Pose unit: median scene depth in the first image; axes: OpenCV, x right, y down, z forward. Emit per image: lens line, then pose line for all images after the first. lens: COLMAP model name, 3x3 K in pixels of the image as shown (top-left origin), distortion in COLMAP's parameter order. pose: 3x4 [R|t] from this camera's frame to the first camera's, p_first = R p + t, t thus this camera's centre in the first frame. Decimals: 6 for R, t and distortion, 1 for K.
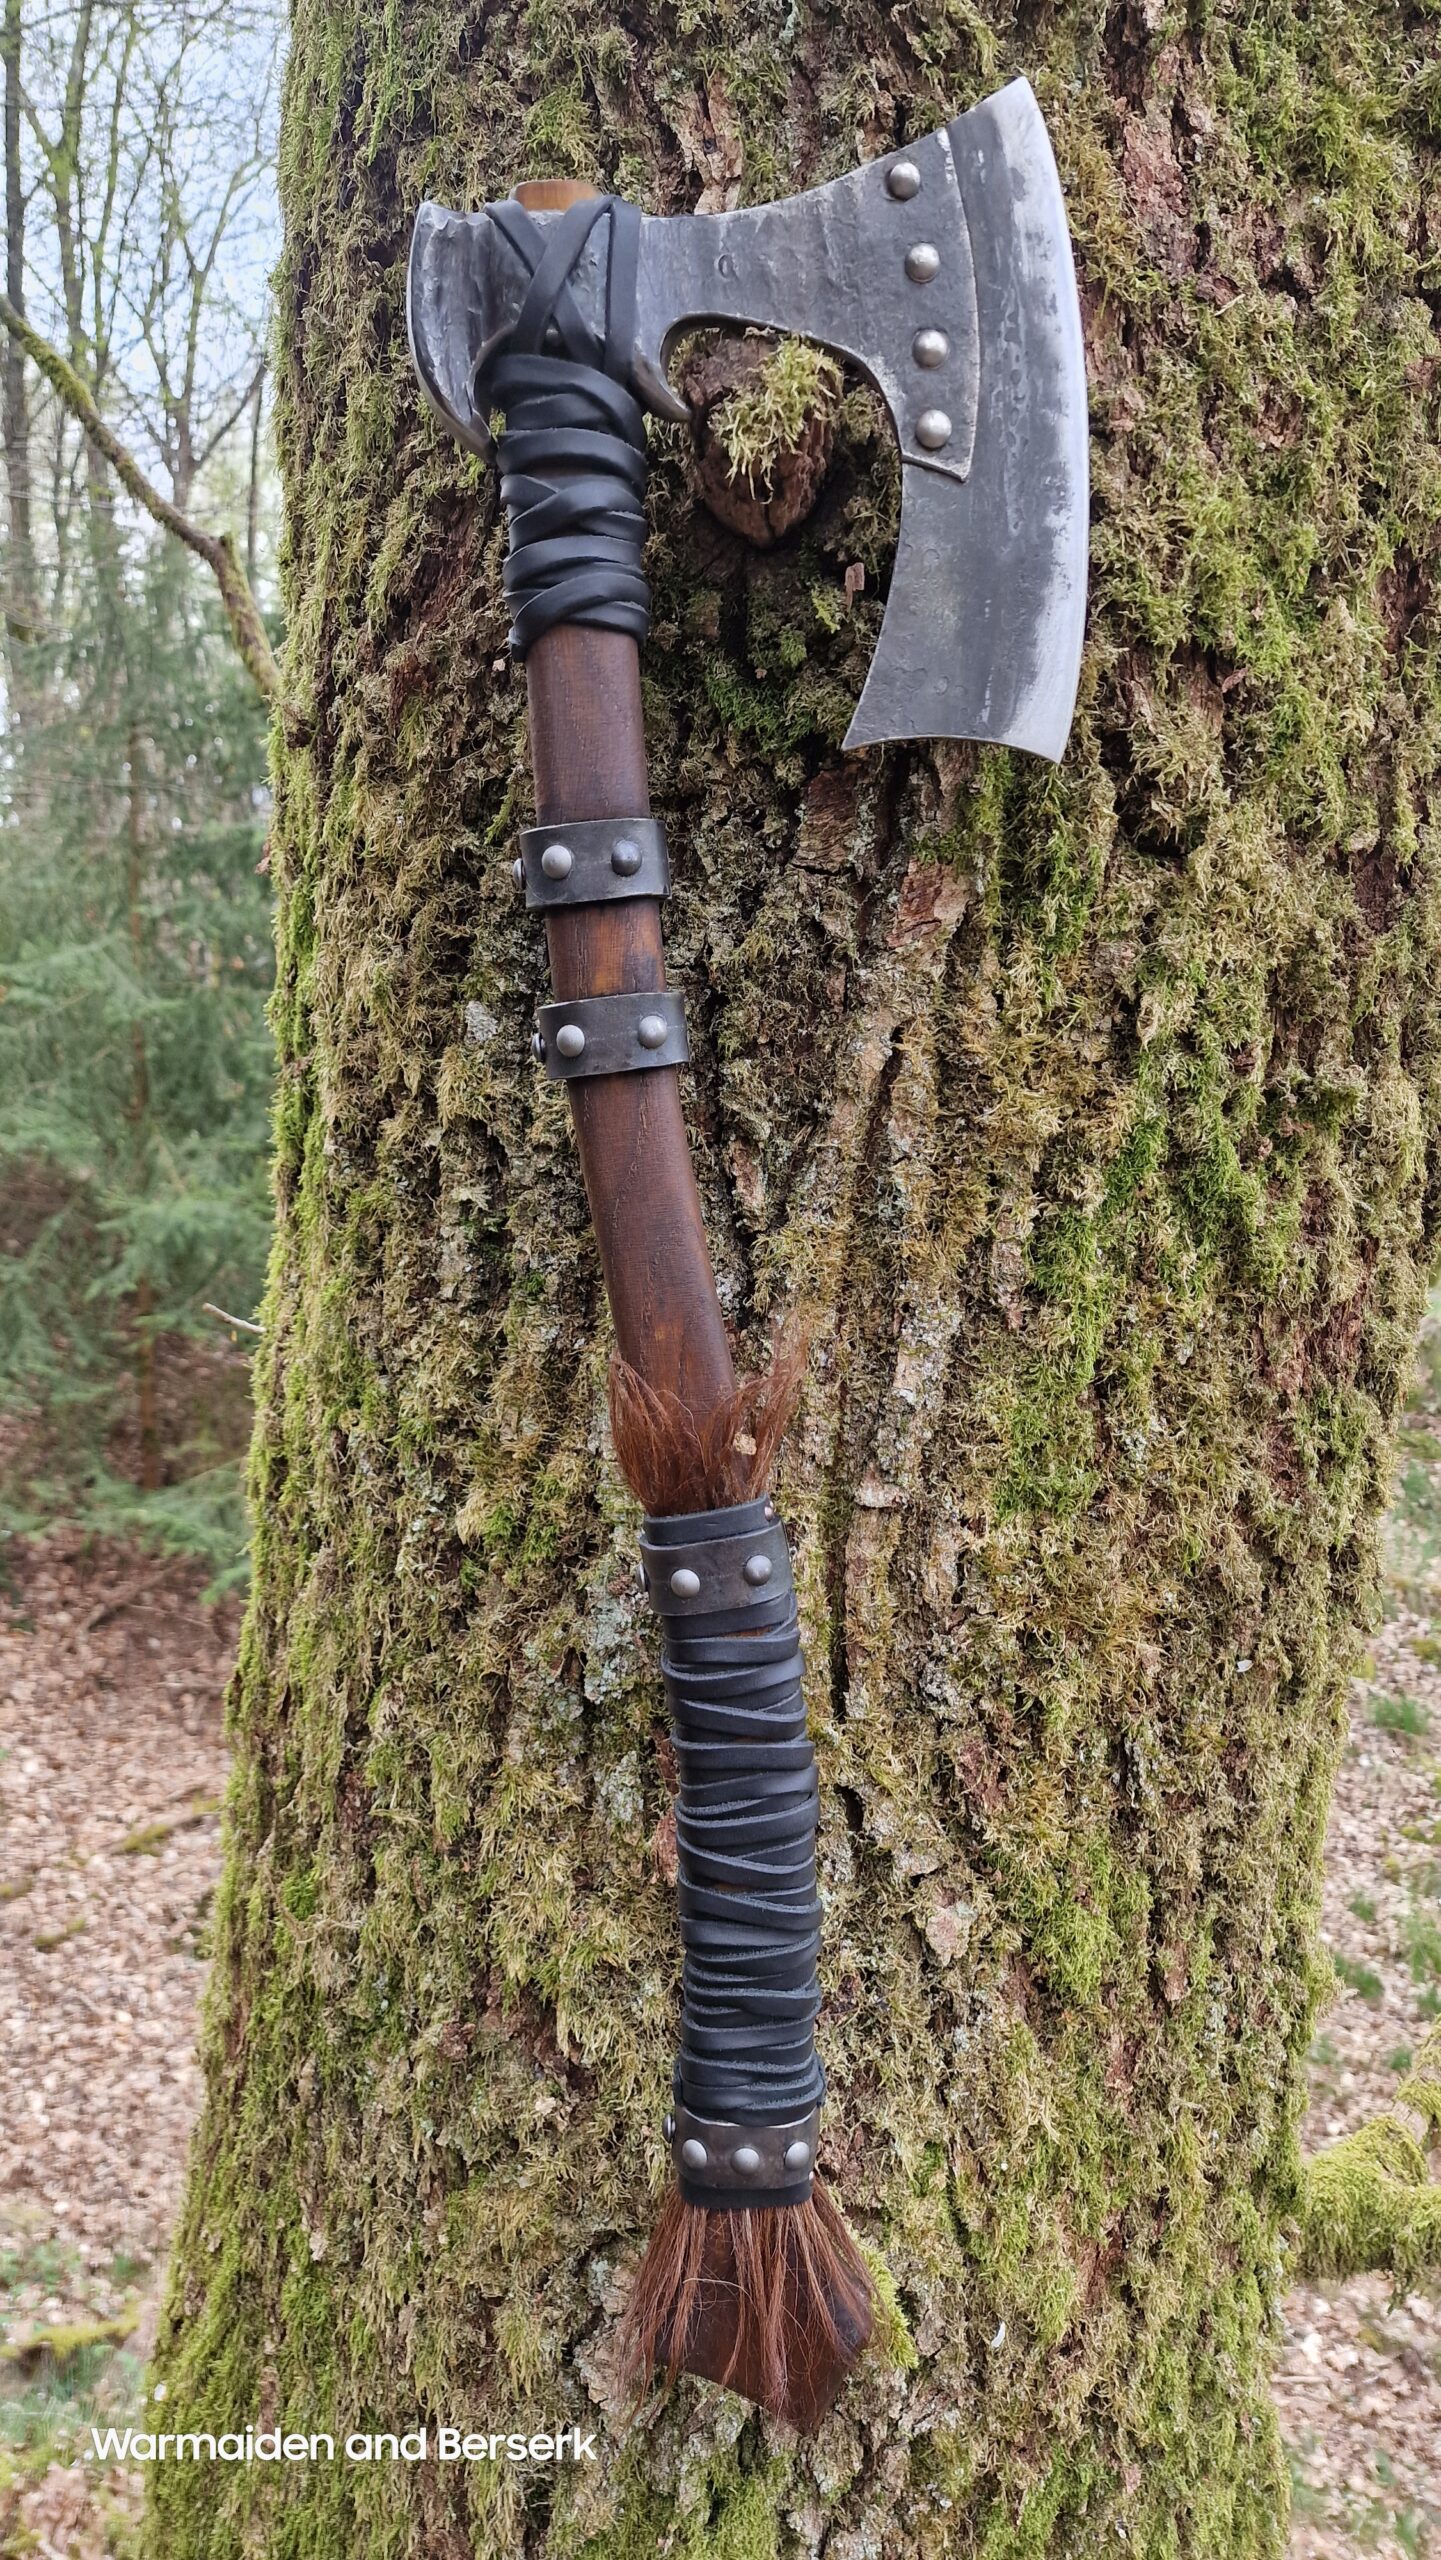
lens RADIAL K [[1710.7, 0, 726.3], [0, 1710.7, 1279.5], [0, 0, 1]] dist [0.050184, -0.032487]
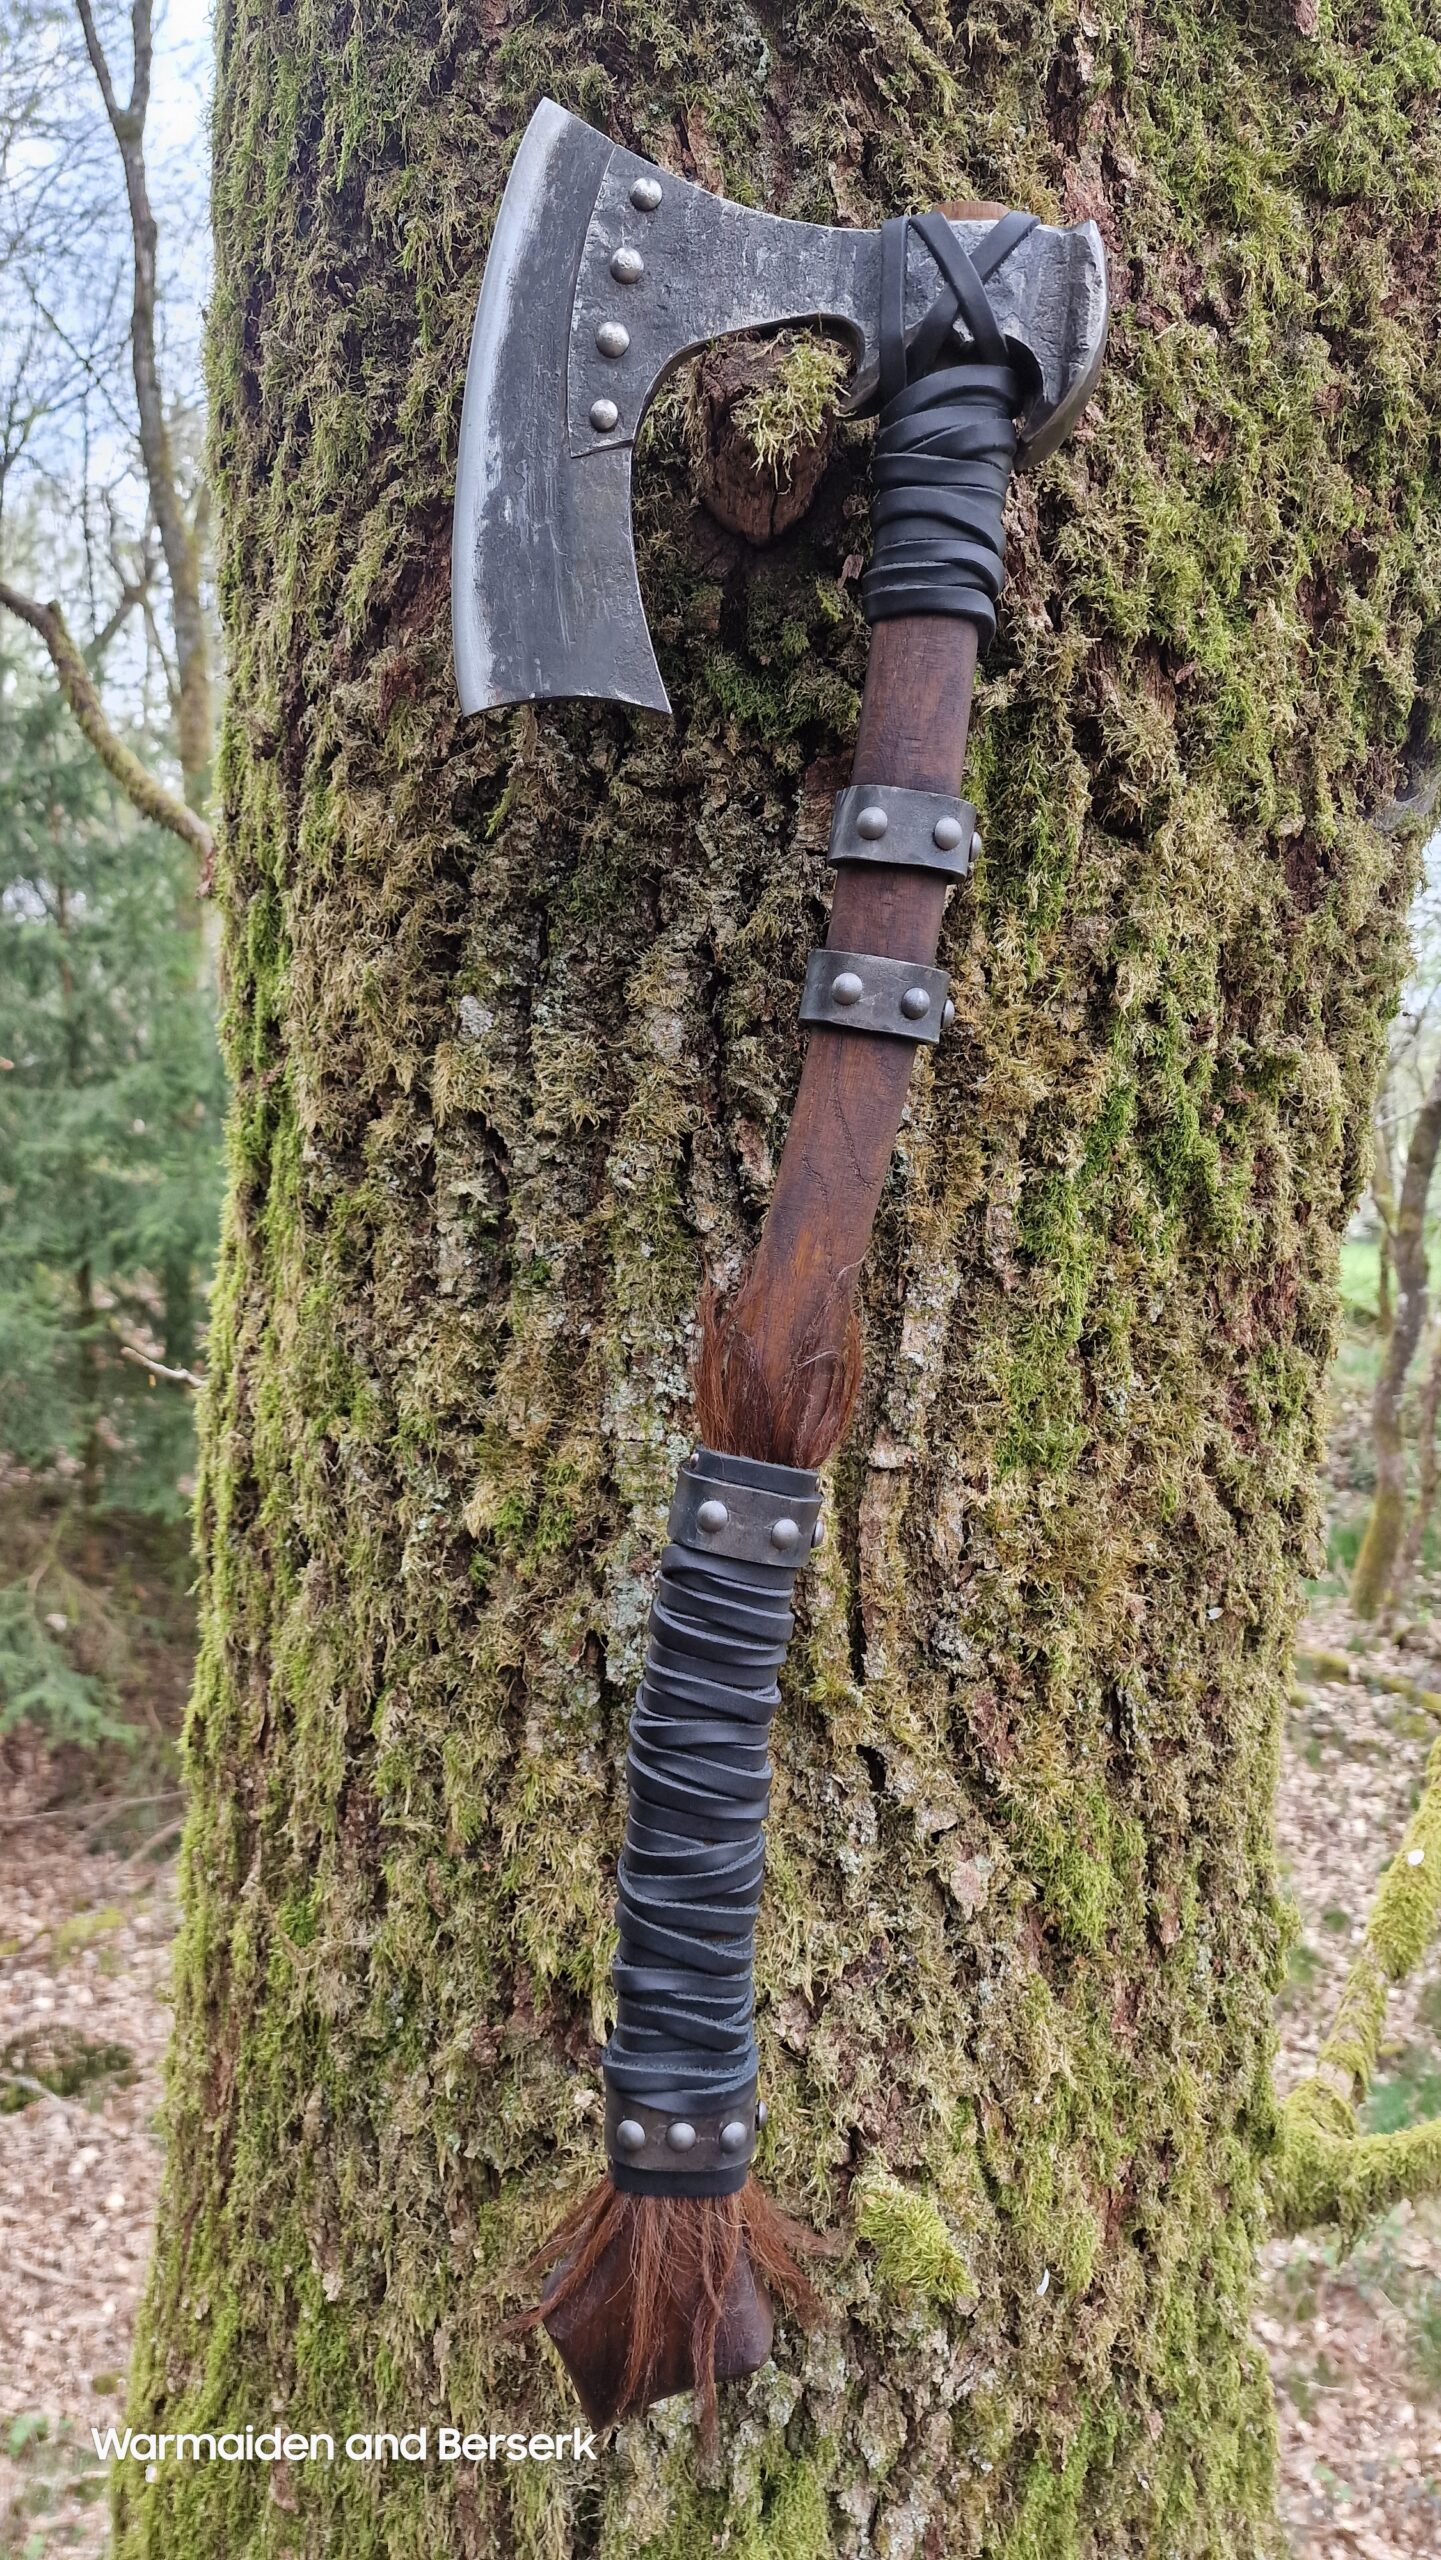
lens RADIAL K [[1710.7, 0, 712.2], [0, 1710.7, 1291.1], [0, 0, 1]] dist [0.050184, -0.032487]
pose [[0.991894, -0.047688, 0.117776, -0.130820], [0.052933, 0.997722, -0.041814, 0.061913], [-0.115514, 0.047709, 0.992159, -0.017622]]
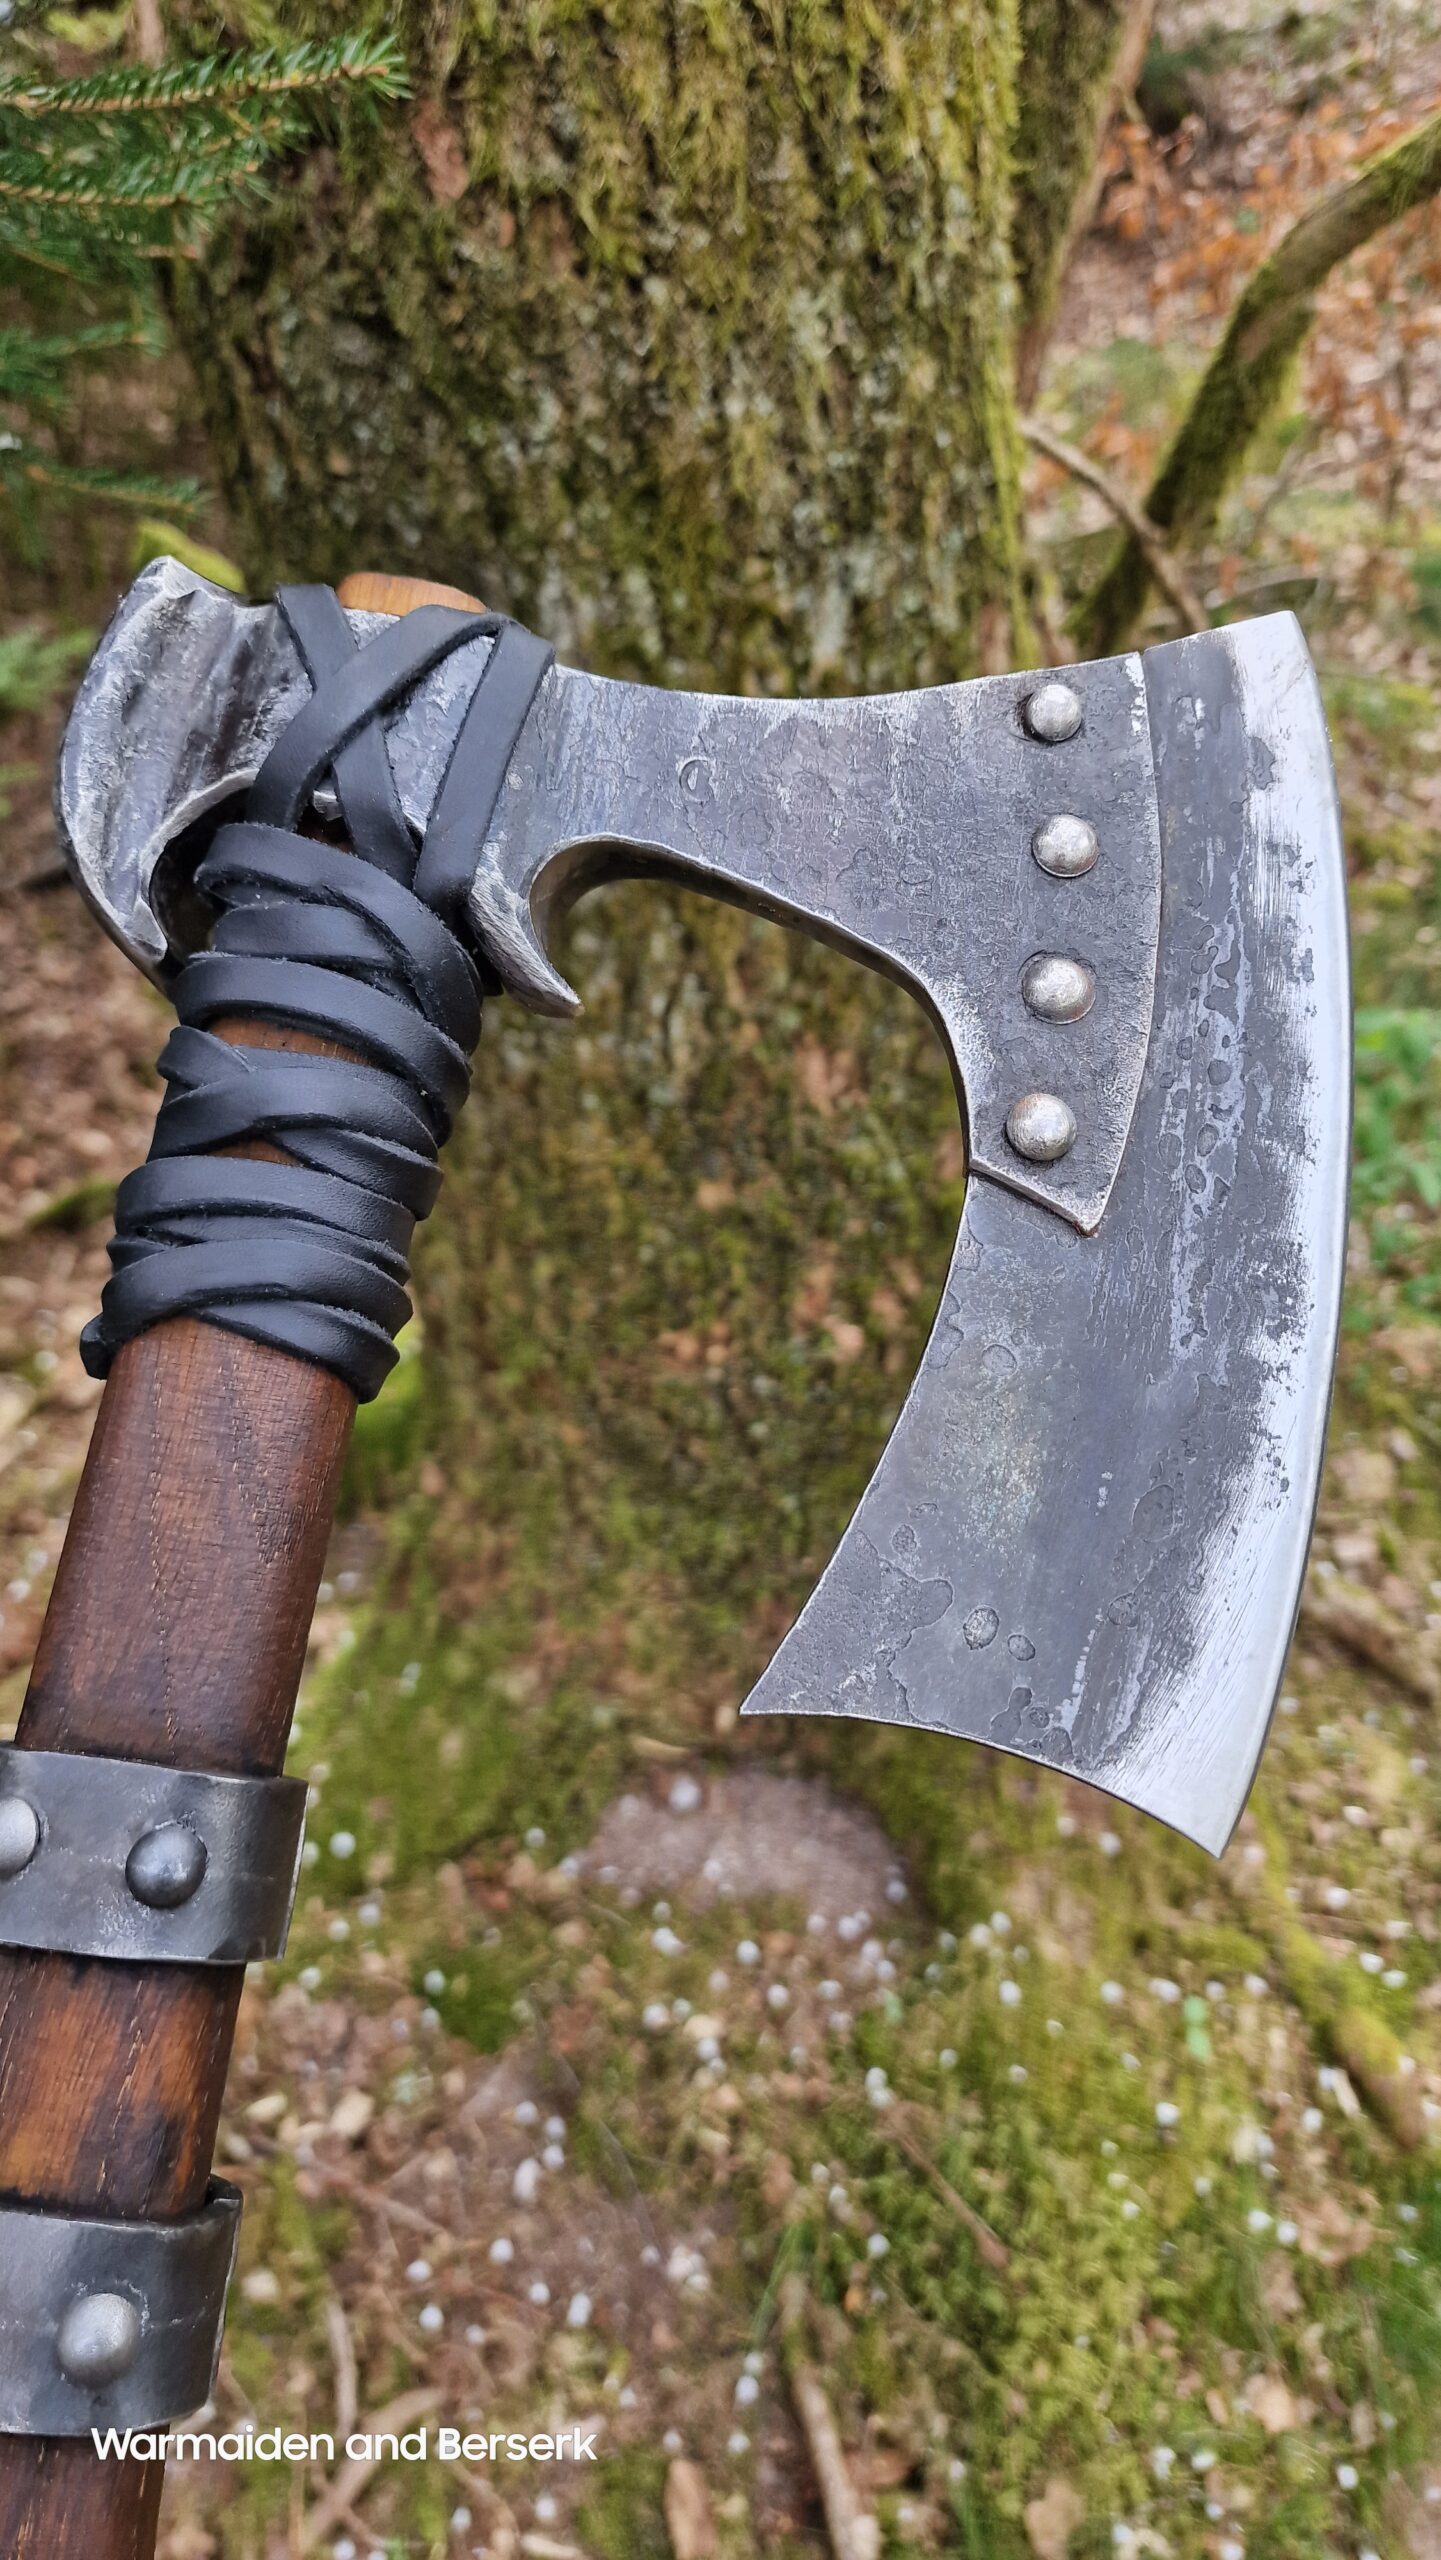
lens RADIAL K [[1710.7, 0, 710.3], [0, 1710.7, 1283.0], [0, 0, 1]] dist [0.050184, -0.032487]
pose [[0.976336, 0.213352, -0.035332, 0.049985], [-0.210452, 0.899756, -0.382296, -0.224739], [-0.049774, 0.380685, 0.923364, 0.522247]]
